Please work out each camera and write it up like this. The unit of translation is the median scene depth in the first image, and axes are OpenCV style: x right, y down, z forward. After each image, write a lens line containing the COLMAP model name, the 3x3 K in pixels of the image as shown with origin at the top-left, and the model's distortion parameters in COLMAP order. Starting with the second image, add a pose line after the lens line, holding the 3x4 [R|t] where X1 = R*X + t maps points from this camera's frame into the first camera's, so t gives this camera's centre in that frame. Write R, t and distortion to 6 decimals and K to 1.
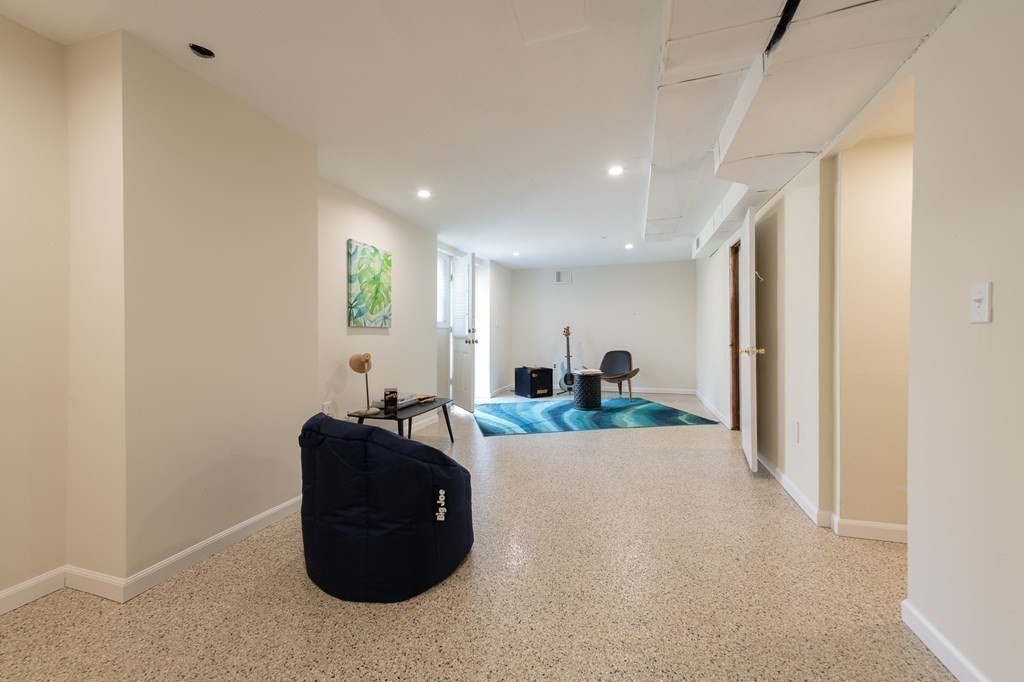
lens RADIAL K [[402.4, 0, 507.6], [0, 402.4, 337.4], [0, 0, 1]] dist [0.003776, -0.001038]
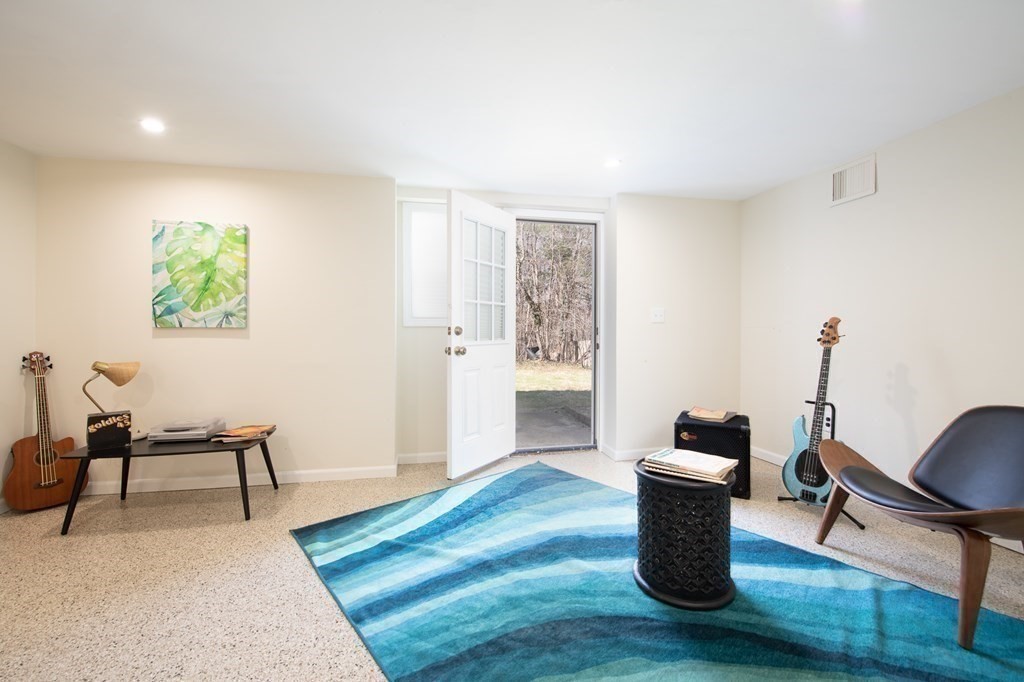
lens RADIAL K [[402.4, 0, 512.4], [0, 402.4, 339.6], [0, 0, 1]] dist [0.003776, -0.001038]
pose [[0.490720, 0.018984, -0.871110, 0.627354], [-0.011183, 0.999817, 0.015489, -0.021170], [0.871245, 0.002141, 0.490843, 1.135799]]
